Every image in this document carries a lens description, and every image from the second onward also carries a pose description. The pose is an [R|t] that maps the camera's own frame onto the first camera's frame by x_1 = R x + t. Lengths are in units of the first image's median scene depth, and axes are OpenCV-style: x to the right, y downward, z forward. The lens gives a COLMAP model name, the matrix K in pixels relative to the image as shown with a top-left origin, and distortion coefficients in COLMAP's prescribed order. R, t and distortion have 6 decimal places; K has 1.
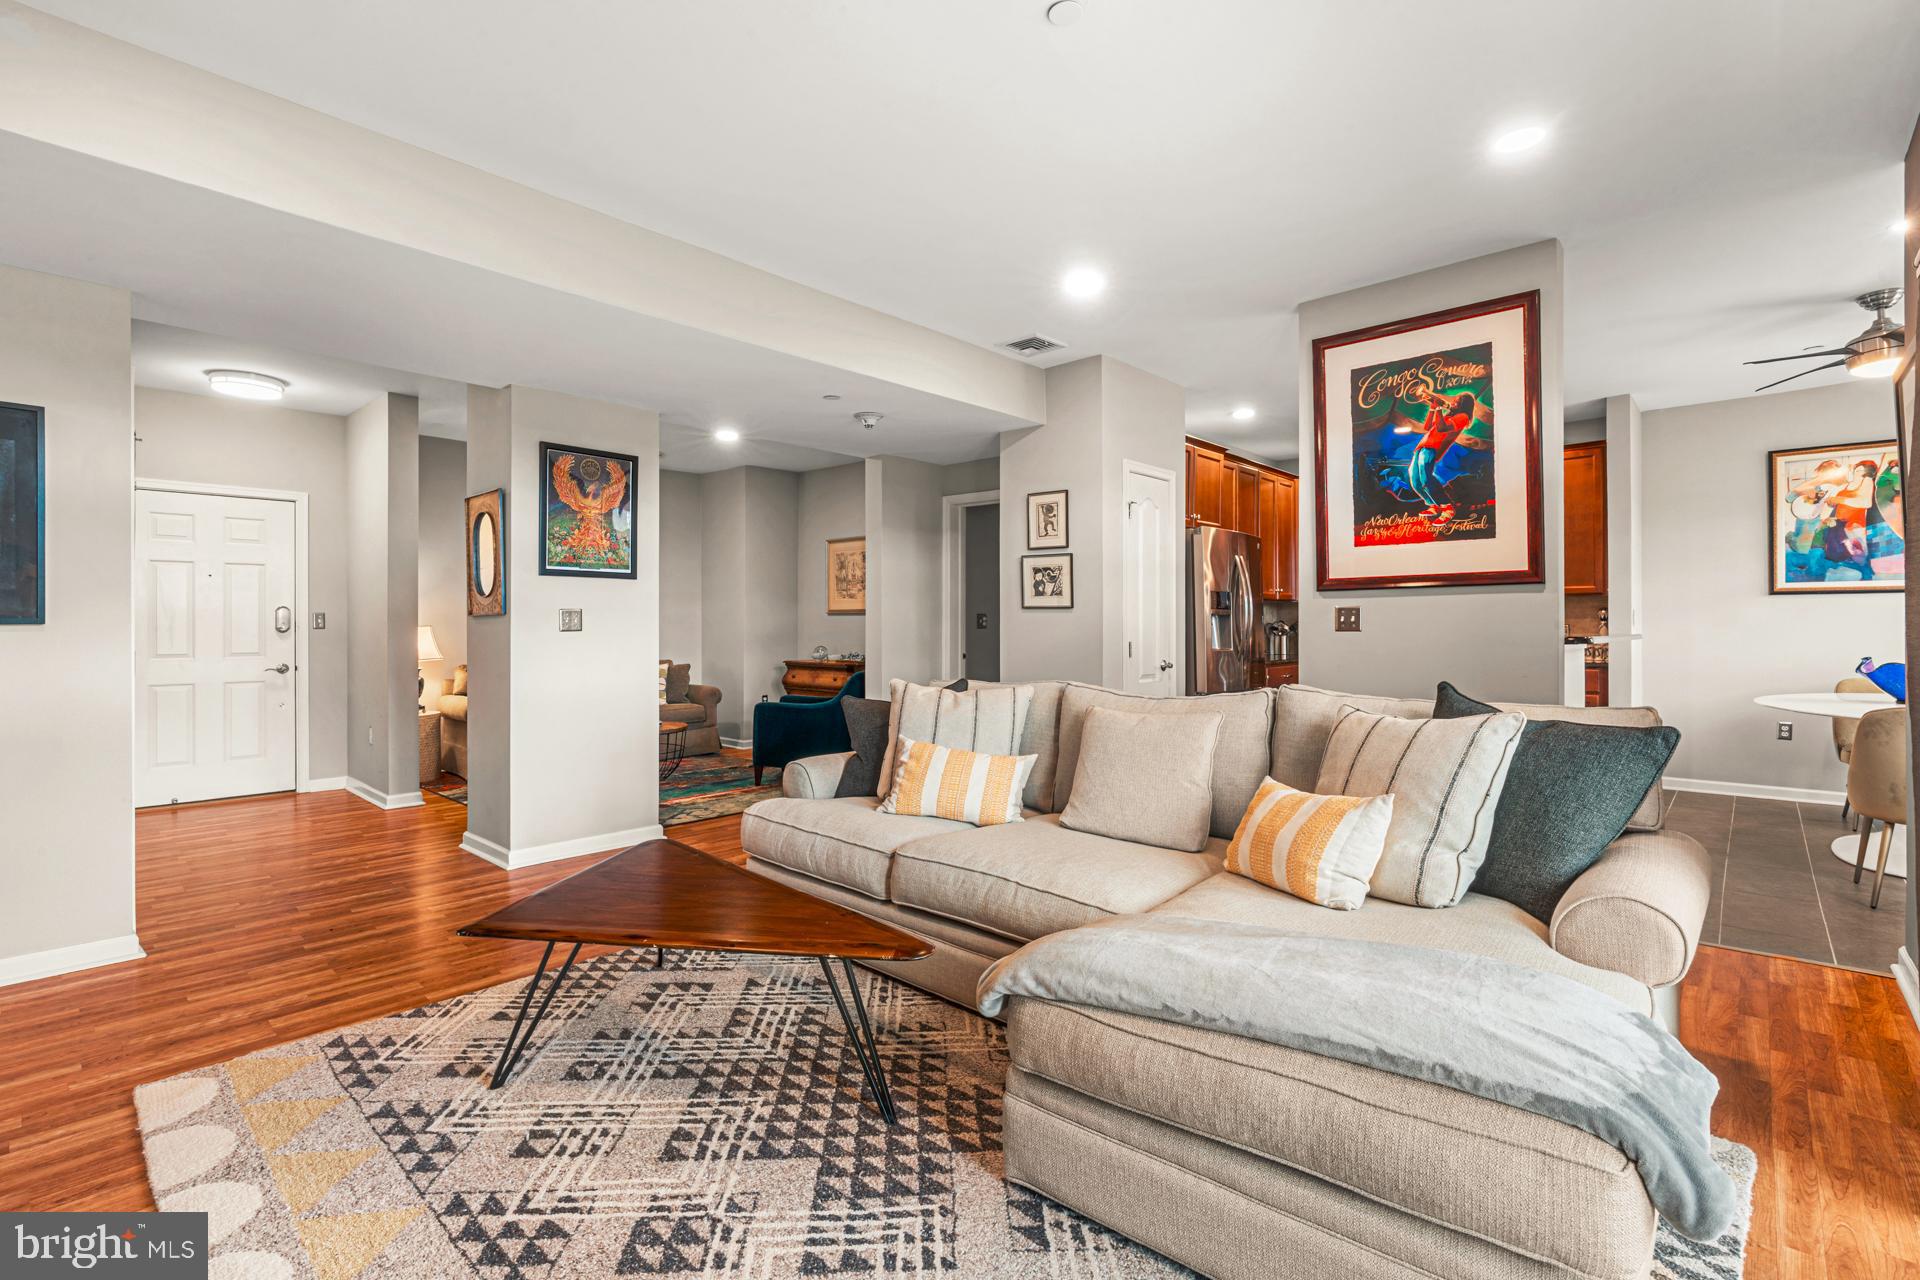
lens RADIAL K [[875.3, 0, 966.1], [0, 875.3, 622.9], [0, 0, 1]] dist [-0.003533, 0.000111]
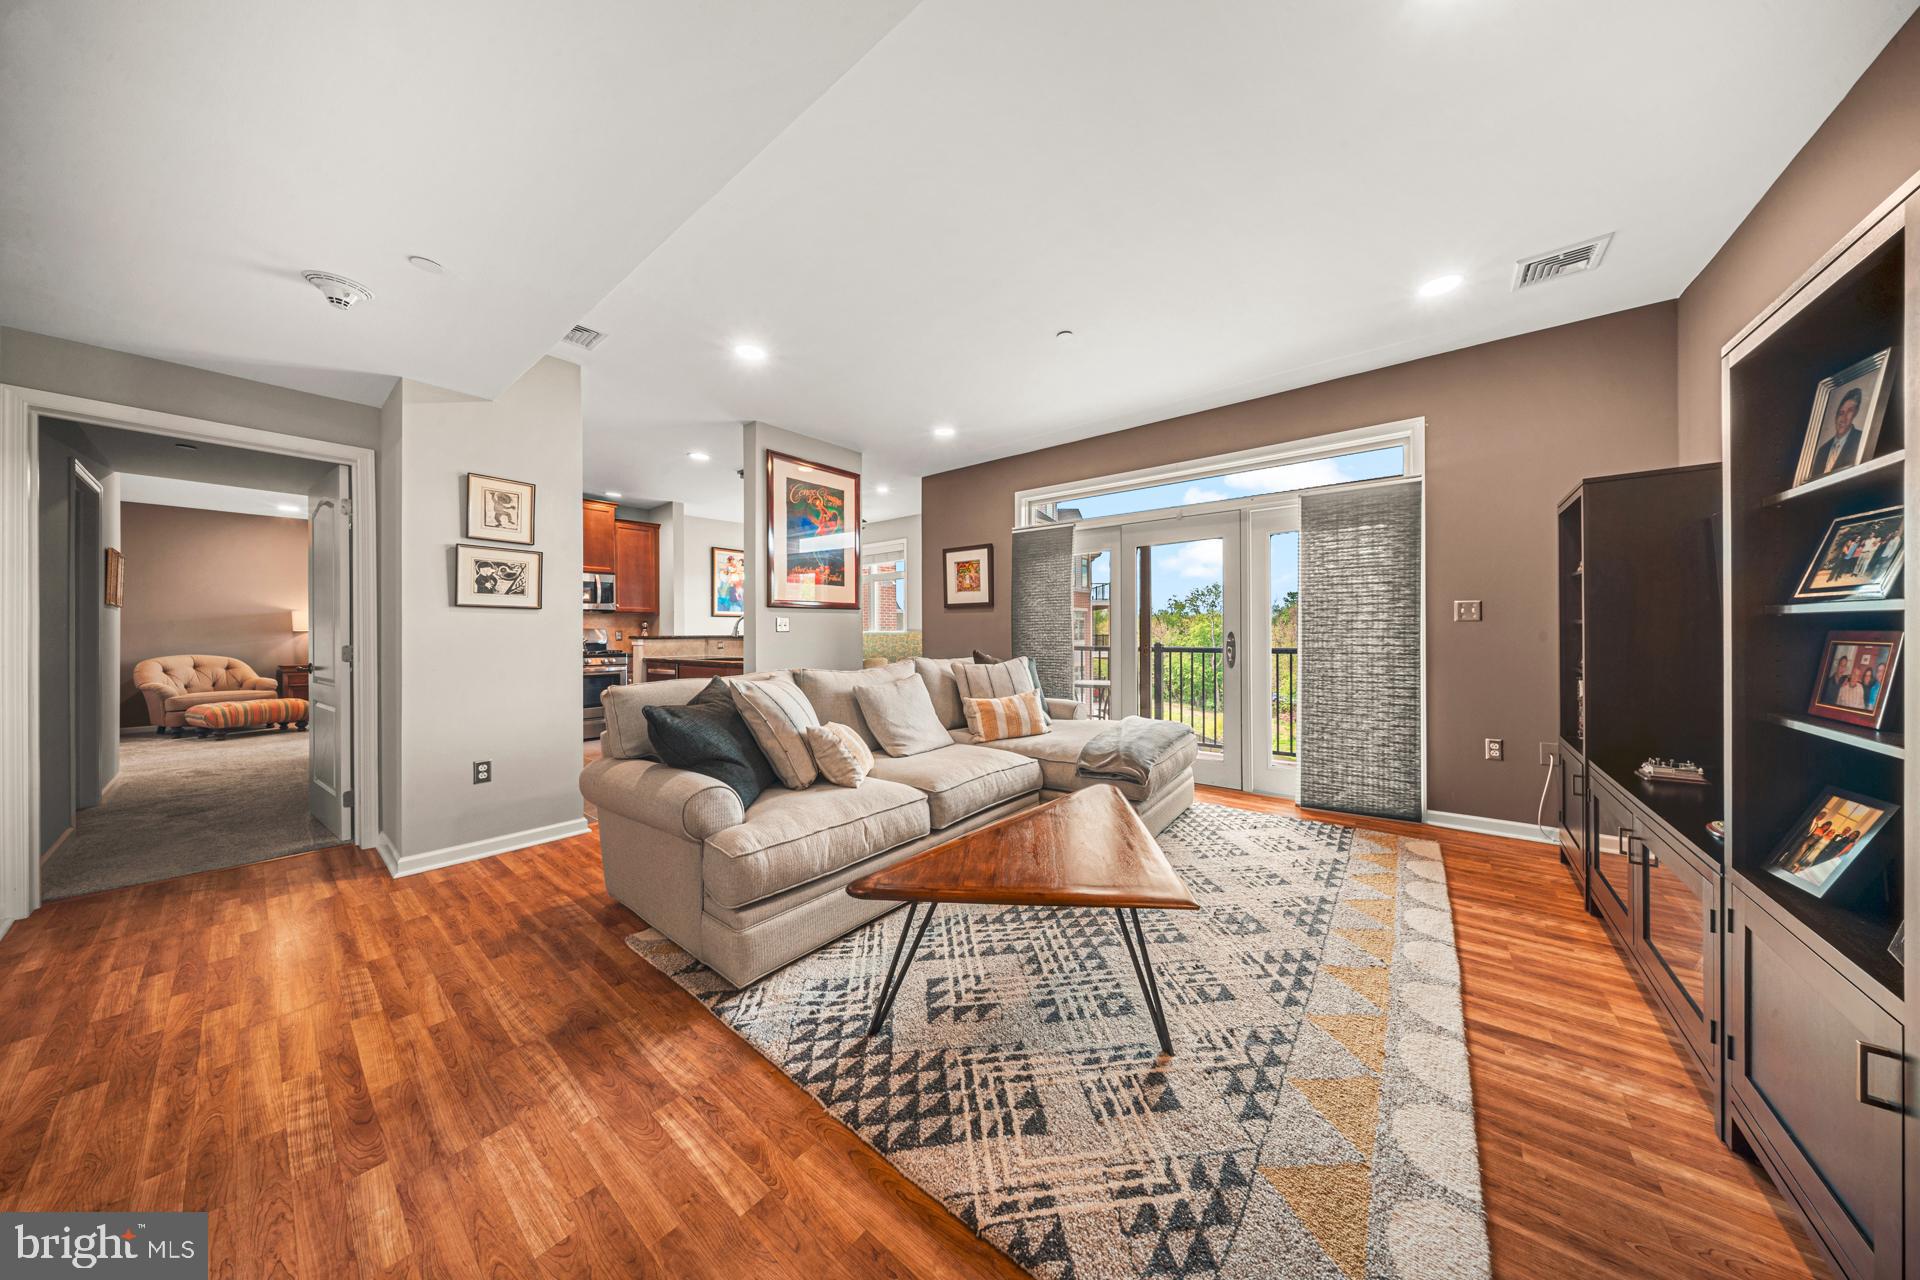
lens RADIAL K [[568.6, 0, 970.1], [0, 568.6, 635.1], [0, 0, 1]] dist [0.007165, -0.003797]
pose [[-0.074228, -0.001915, 0.997239, -0.734408], [0.001865, 0.999996, 0.002059, 0.015353], [-0.997240, 0.002012, -0.074224, 0.783347]]
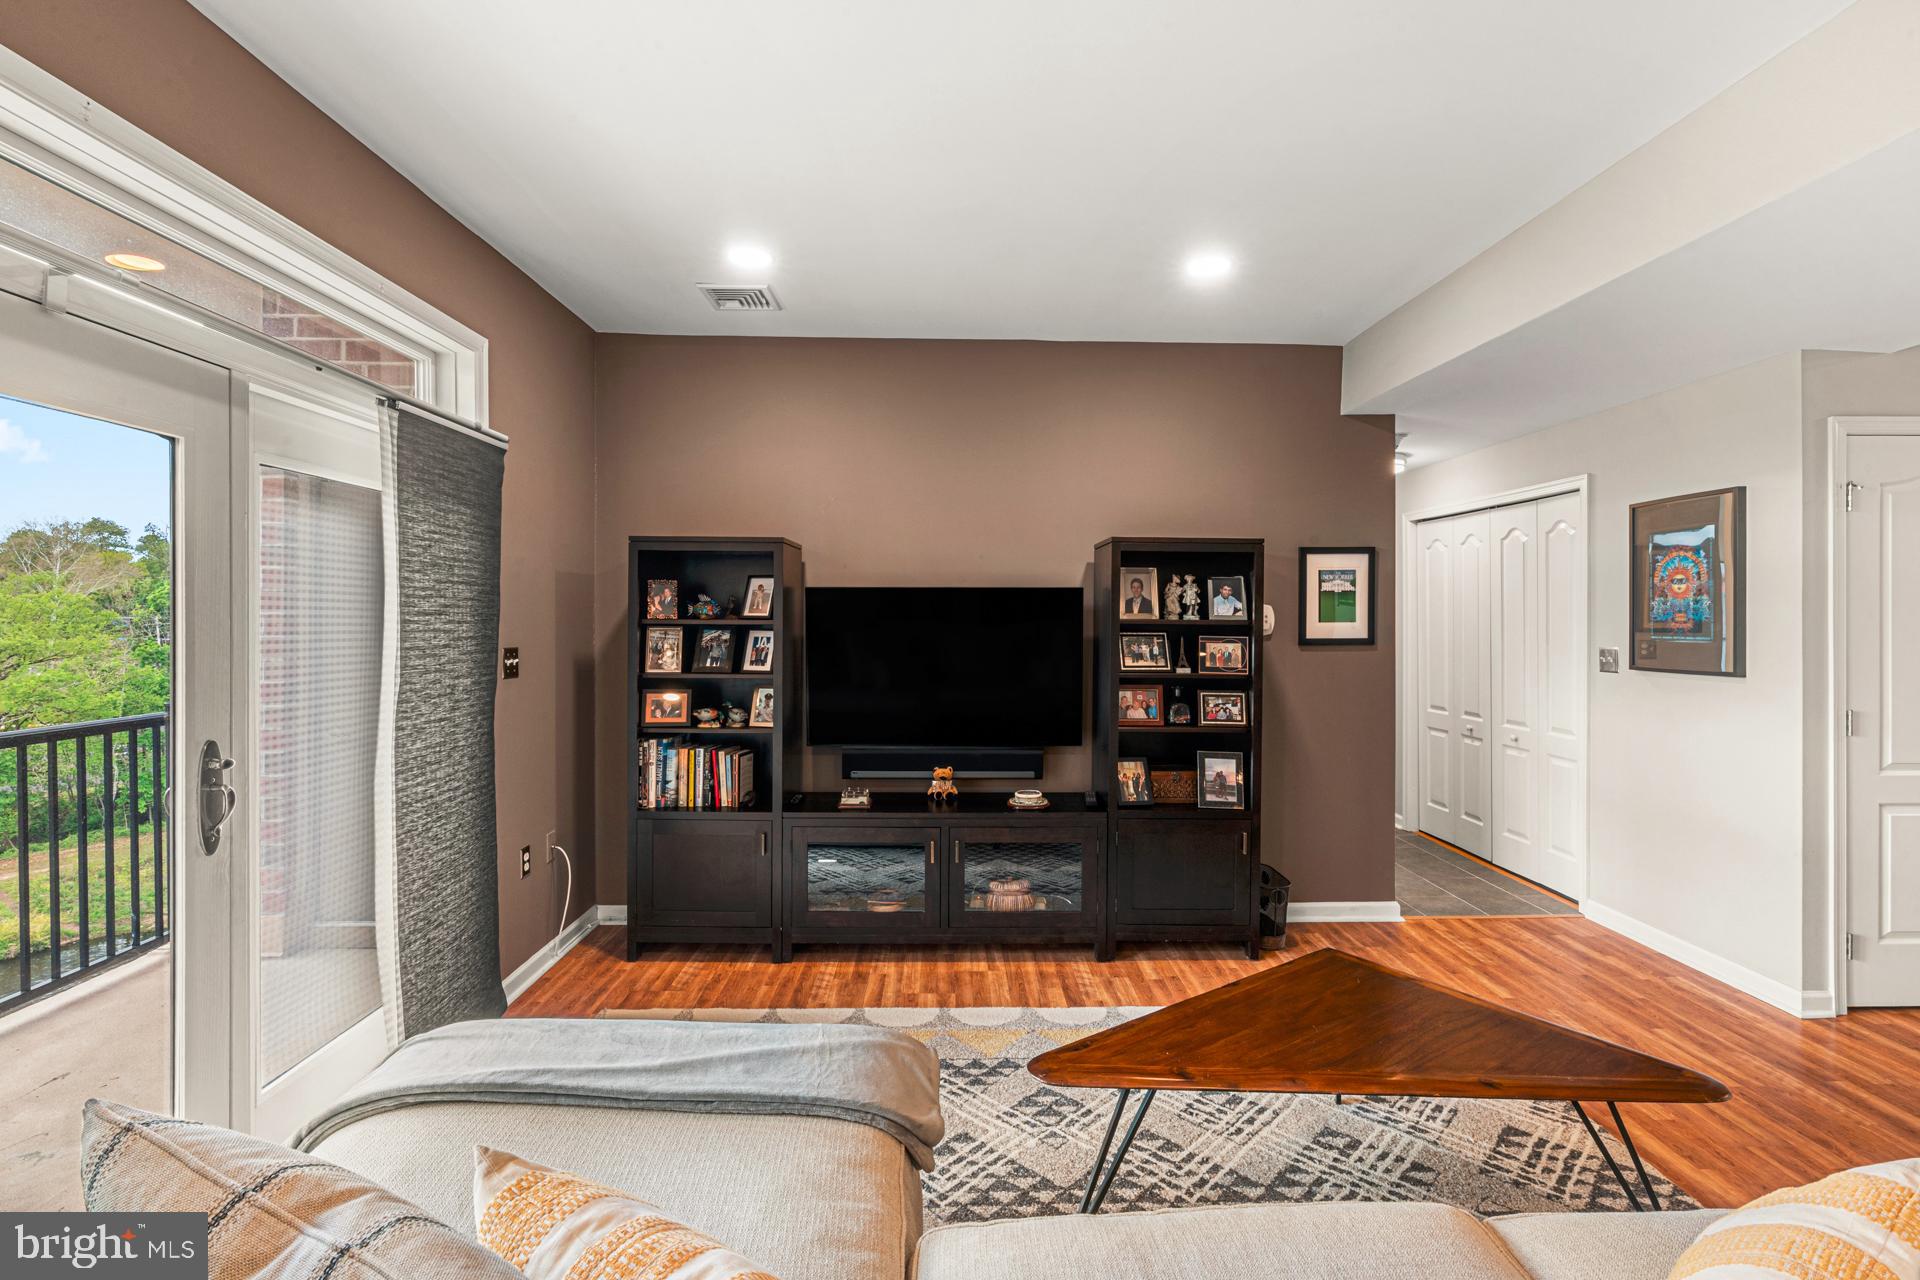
lens RADIAL K [[872.3, 0, 959.6], [0, 872.3, 619.7], [0, 0, 1]] dist [-0.002232, -0.000092]
pose [[-0.728127, 0.002250, -0.685439, 0.366367], [0.002578, 0.999997, 0.000544, -0.061917], [0.685438, -0.001371, -0.728130, 0.906491]]
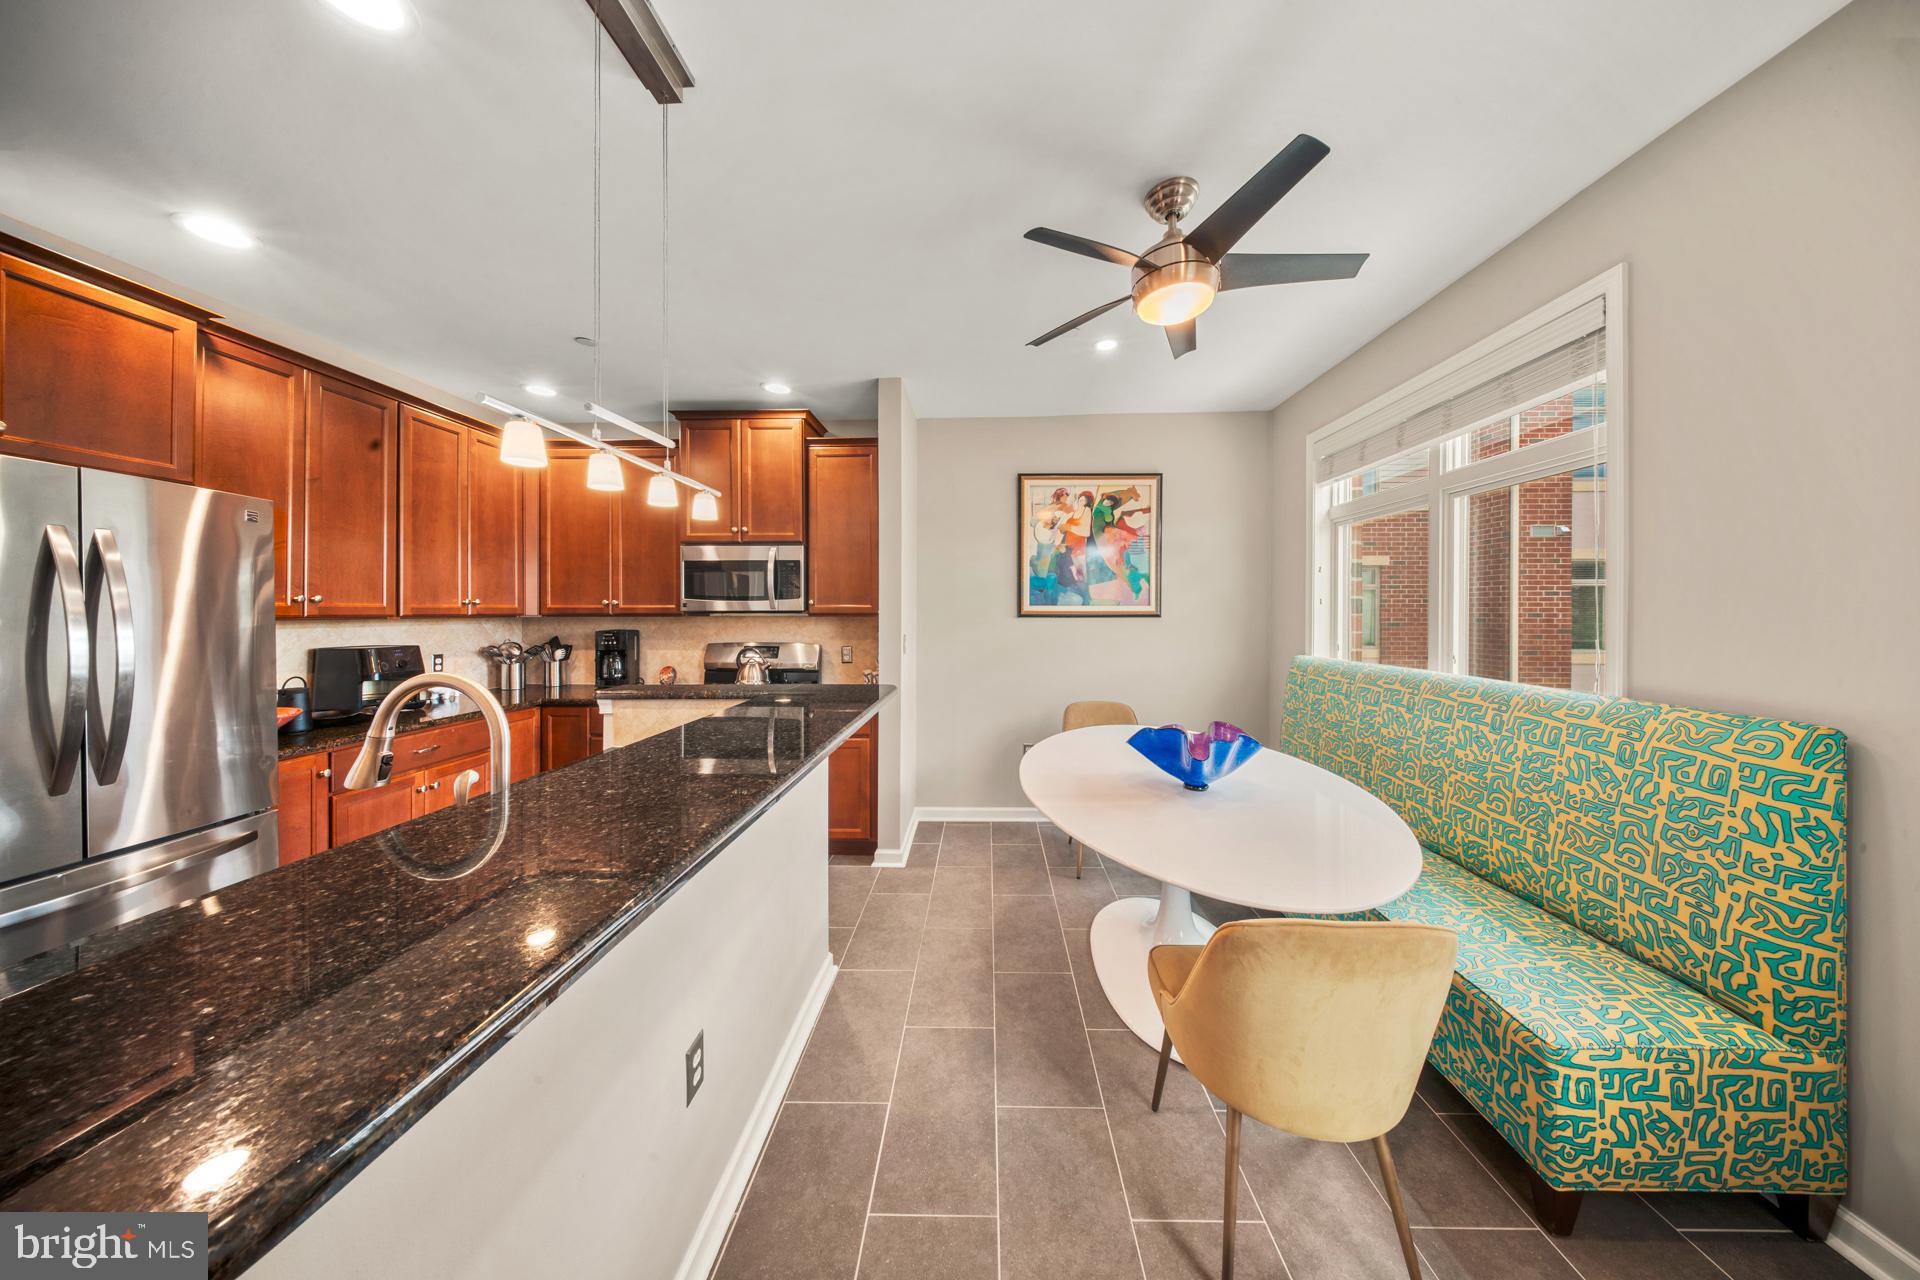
lens RADIAL K [[564.0, 0, 975.2], [0, 564.0, 612.9], [0, 0, 1]] dist [-0.000143, -0.002829]
pose [[0.756694, 0.001167, 0.653768, 0.731079], [-0.004361, 0.999985, 0.003262, -0.061873], [-0.653755, -0.005320, 0.756688, 0.860930]]
